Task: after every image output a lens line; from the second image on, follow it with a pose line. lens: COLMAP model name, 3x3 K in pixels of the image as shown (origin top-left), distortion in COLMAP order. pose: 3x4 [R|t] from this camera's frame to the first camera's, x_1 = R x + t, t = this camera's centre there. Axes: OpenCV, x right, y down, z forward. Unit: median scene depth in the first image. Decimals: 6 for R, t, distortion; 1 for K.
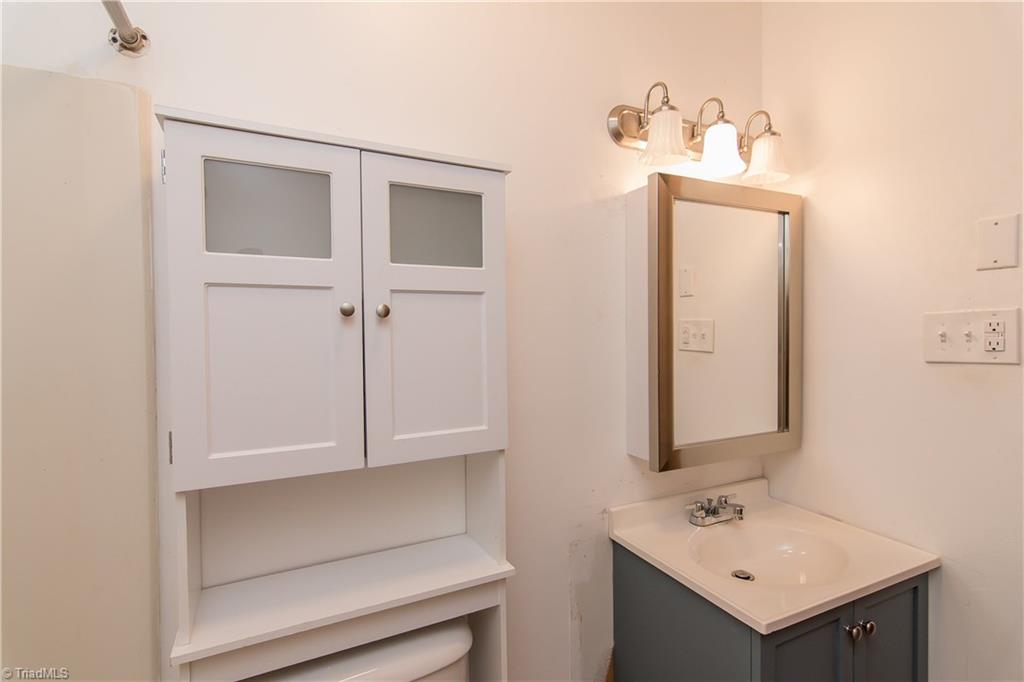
lens RADIAL K [[489.7, 0, 509.2], [0, 489.7, 340.2], [0, 0, 1]] dist [0.002598, 0.001365]
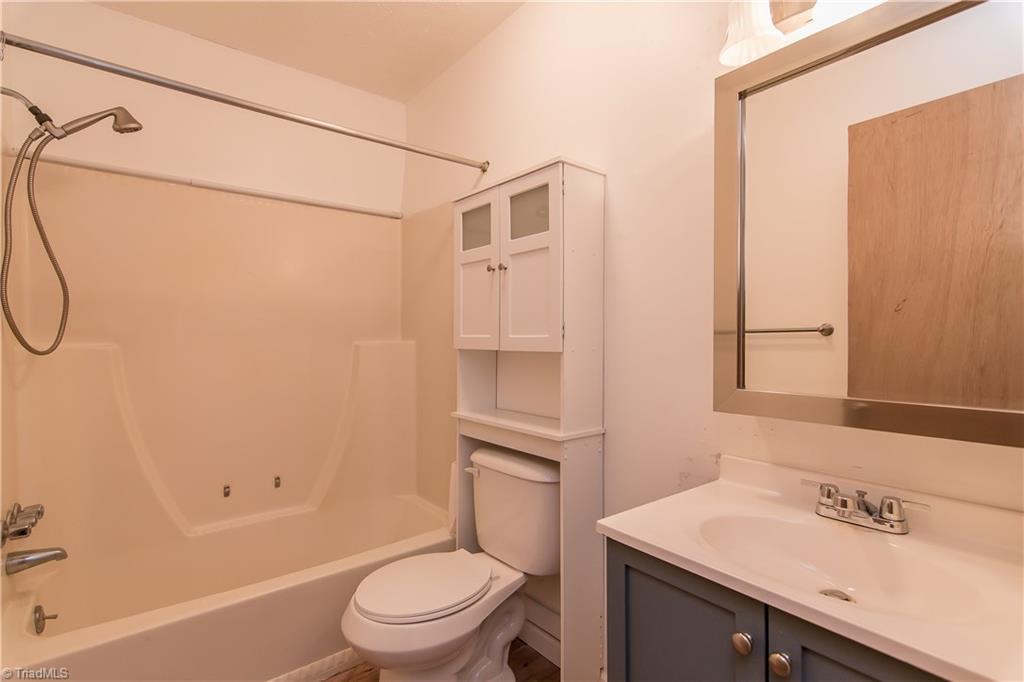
lens RADIAL K [[489.7, 0, 509.2], [0, 489.7, 340.2], [0, 0, 1]] dist [0.002598, 0.001365]
pose [[0.224475, 0.010320, -0.974425, 1.473571], [-0.022299, 0.999736, 0.005451, 0.193626], [0.974225, 0.020506, 0.224646, 0.579372]]
